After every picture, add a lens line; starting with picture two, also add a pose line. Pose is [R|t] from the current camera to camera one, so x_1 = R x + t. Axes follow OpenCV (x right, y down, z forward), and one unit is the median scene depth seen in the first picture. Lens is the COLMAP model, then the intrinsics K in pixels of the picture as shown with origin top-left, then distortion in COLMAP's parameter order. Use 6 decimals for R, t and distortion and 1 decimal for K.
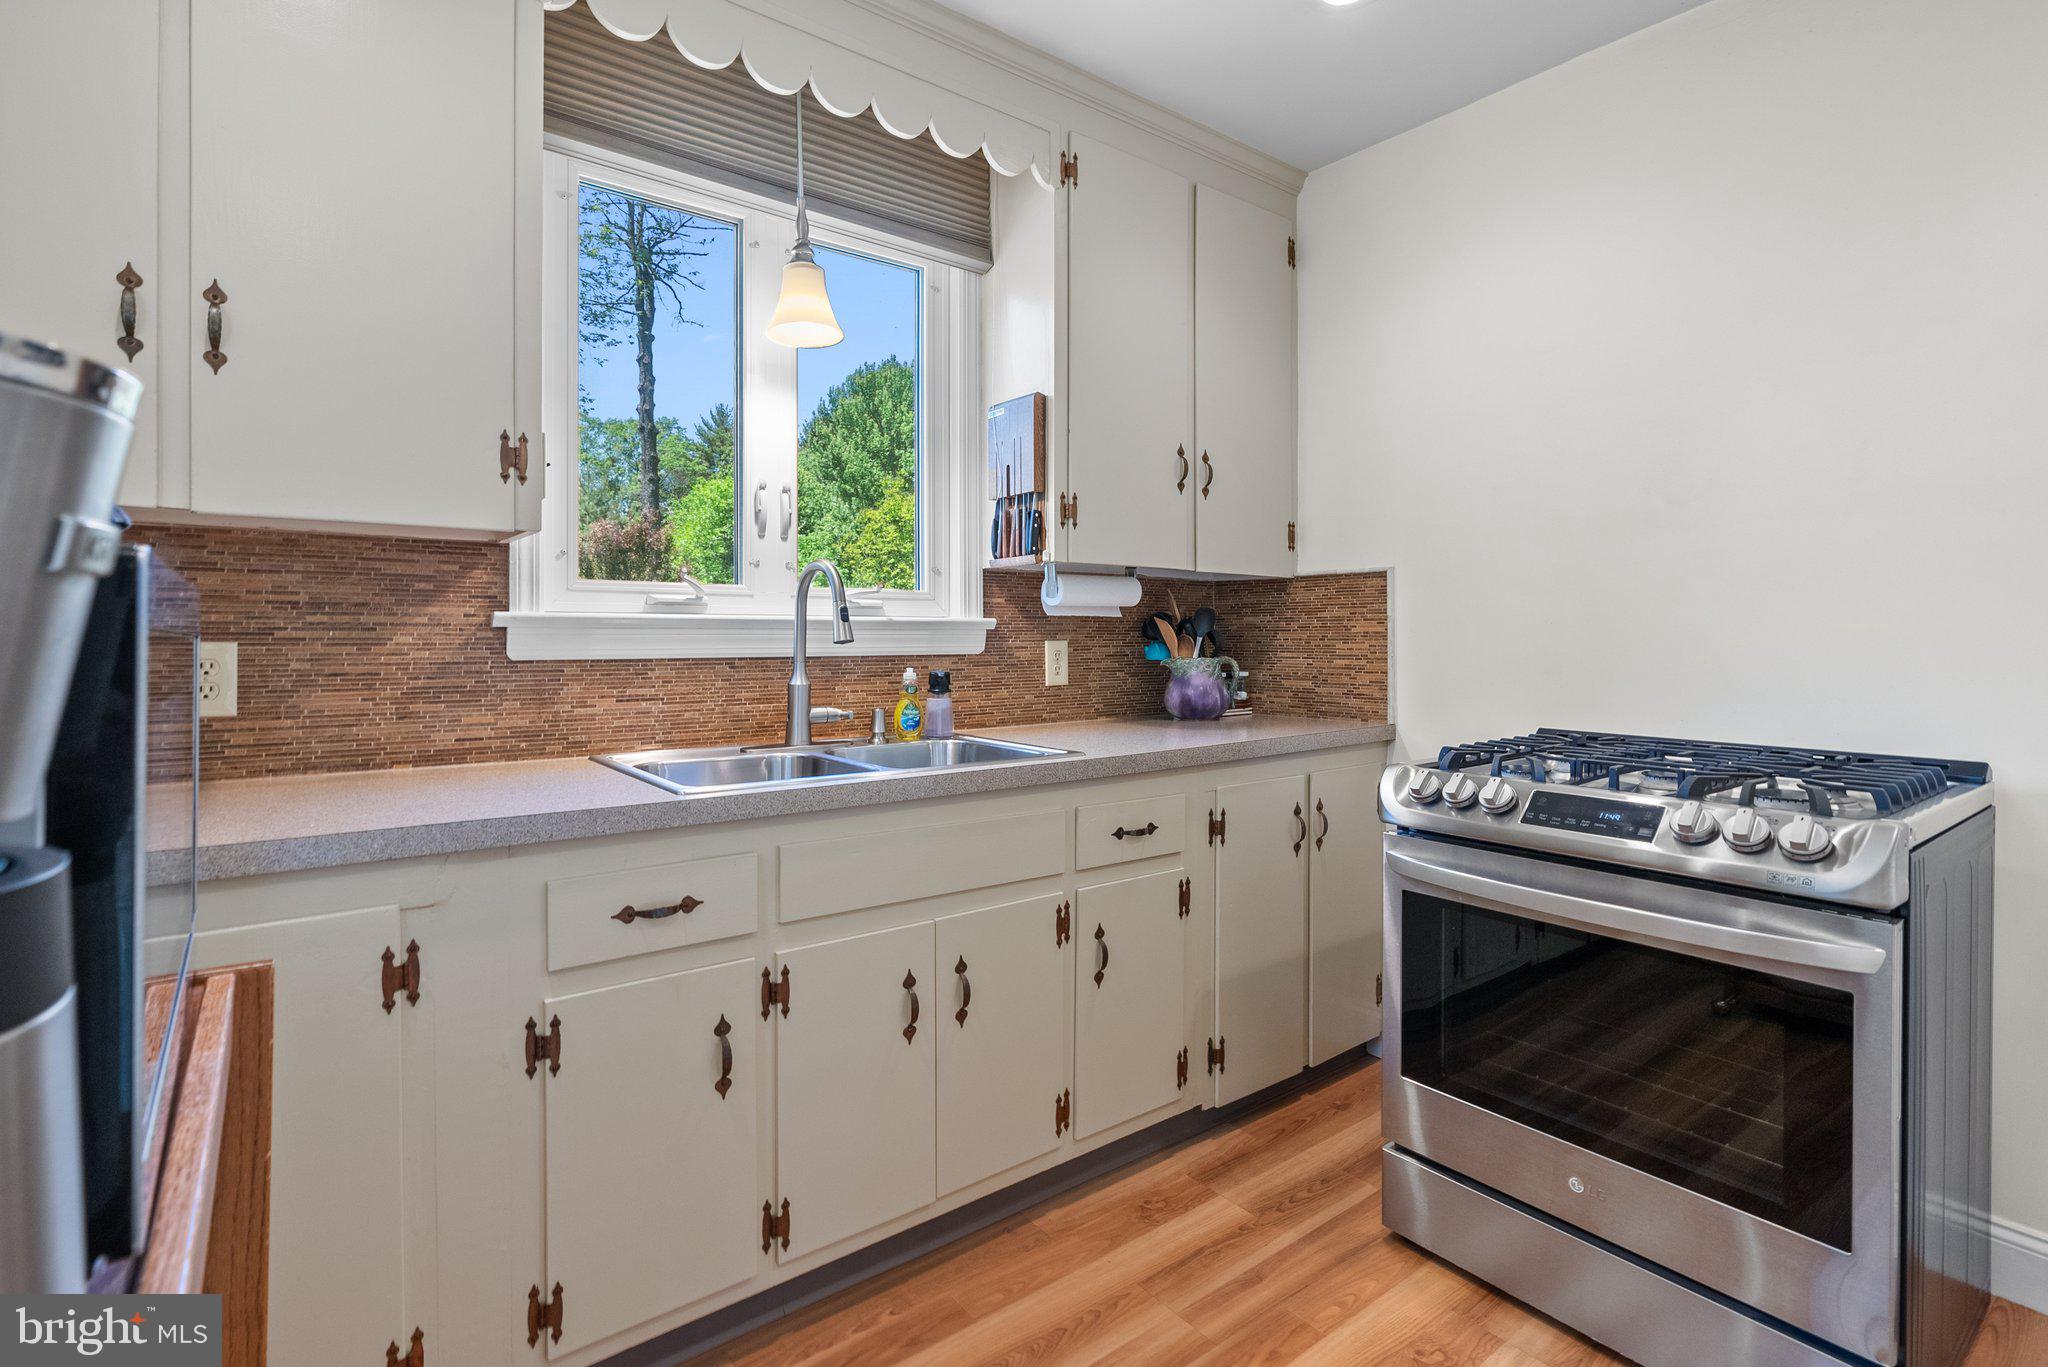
lens RADIAL K [[989.2, 0, 1061.1], [0, 989.2, 635.1], [0, 0, 1]] dist [-0.024983, 0.000200]
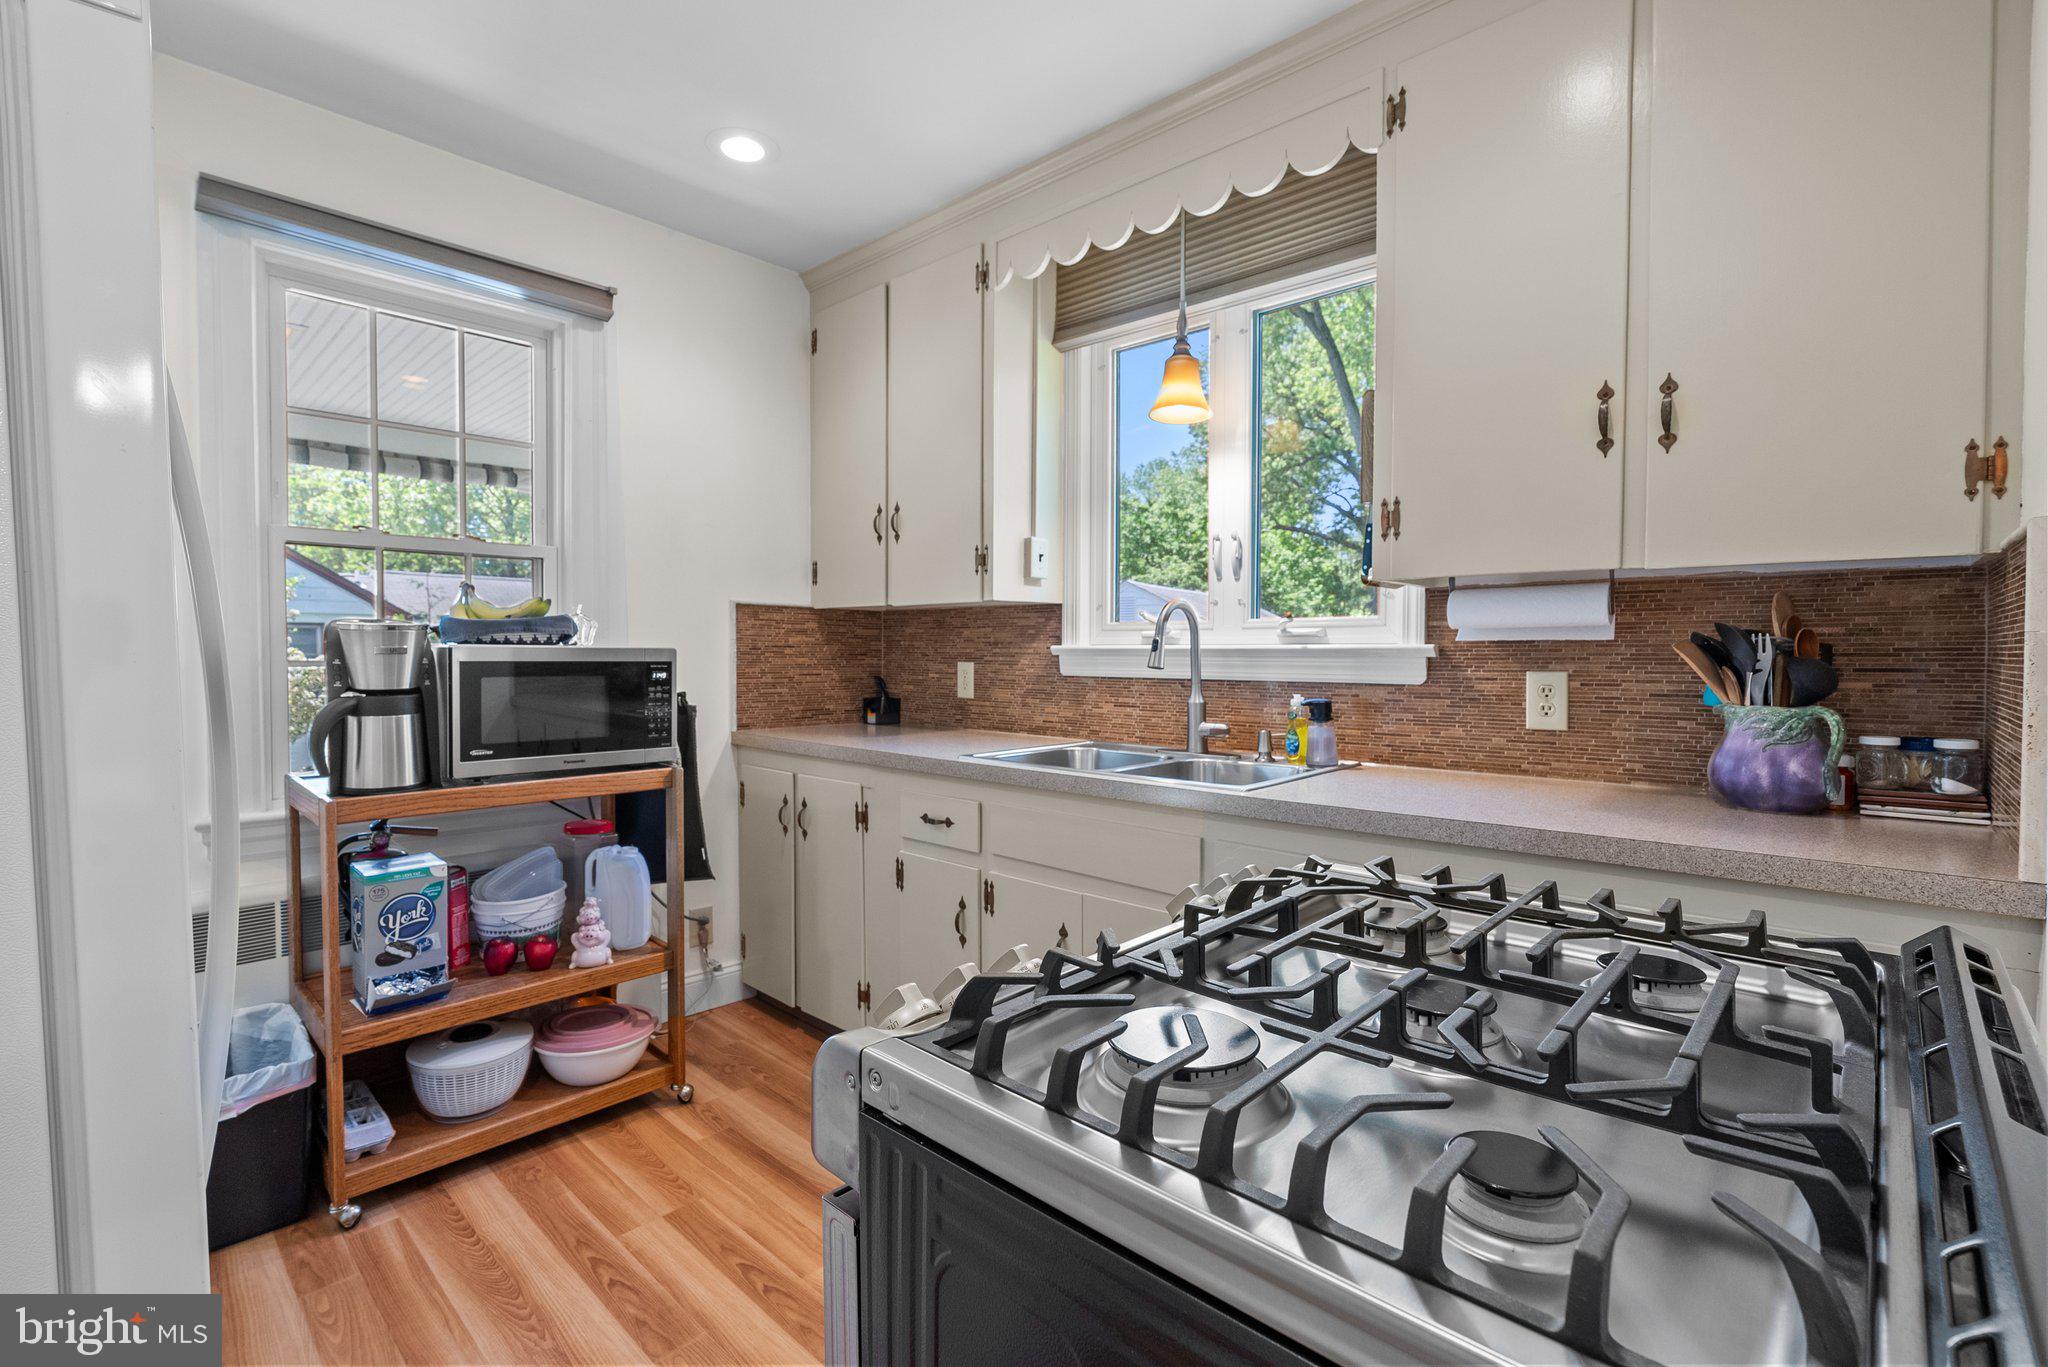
lens RADIAL K [[914.6, 0, 1024.0], [0, 914.6, 683.5], [0, 0, 1]] dist [-0.002137, -0.000238]
pose [[0.148137, 0.035602, -0.988326, 0.776296], [-0.001145, 0.999357, 0.035828, -0.012688], [0.988966, -0.004176, 0.148082, 0.594094]]
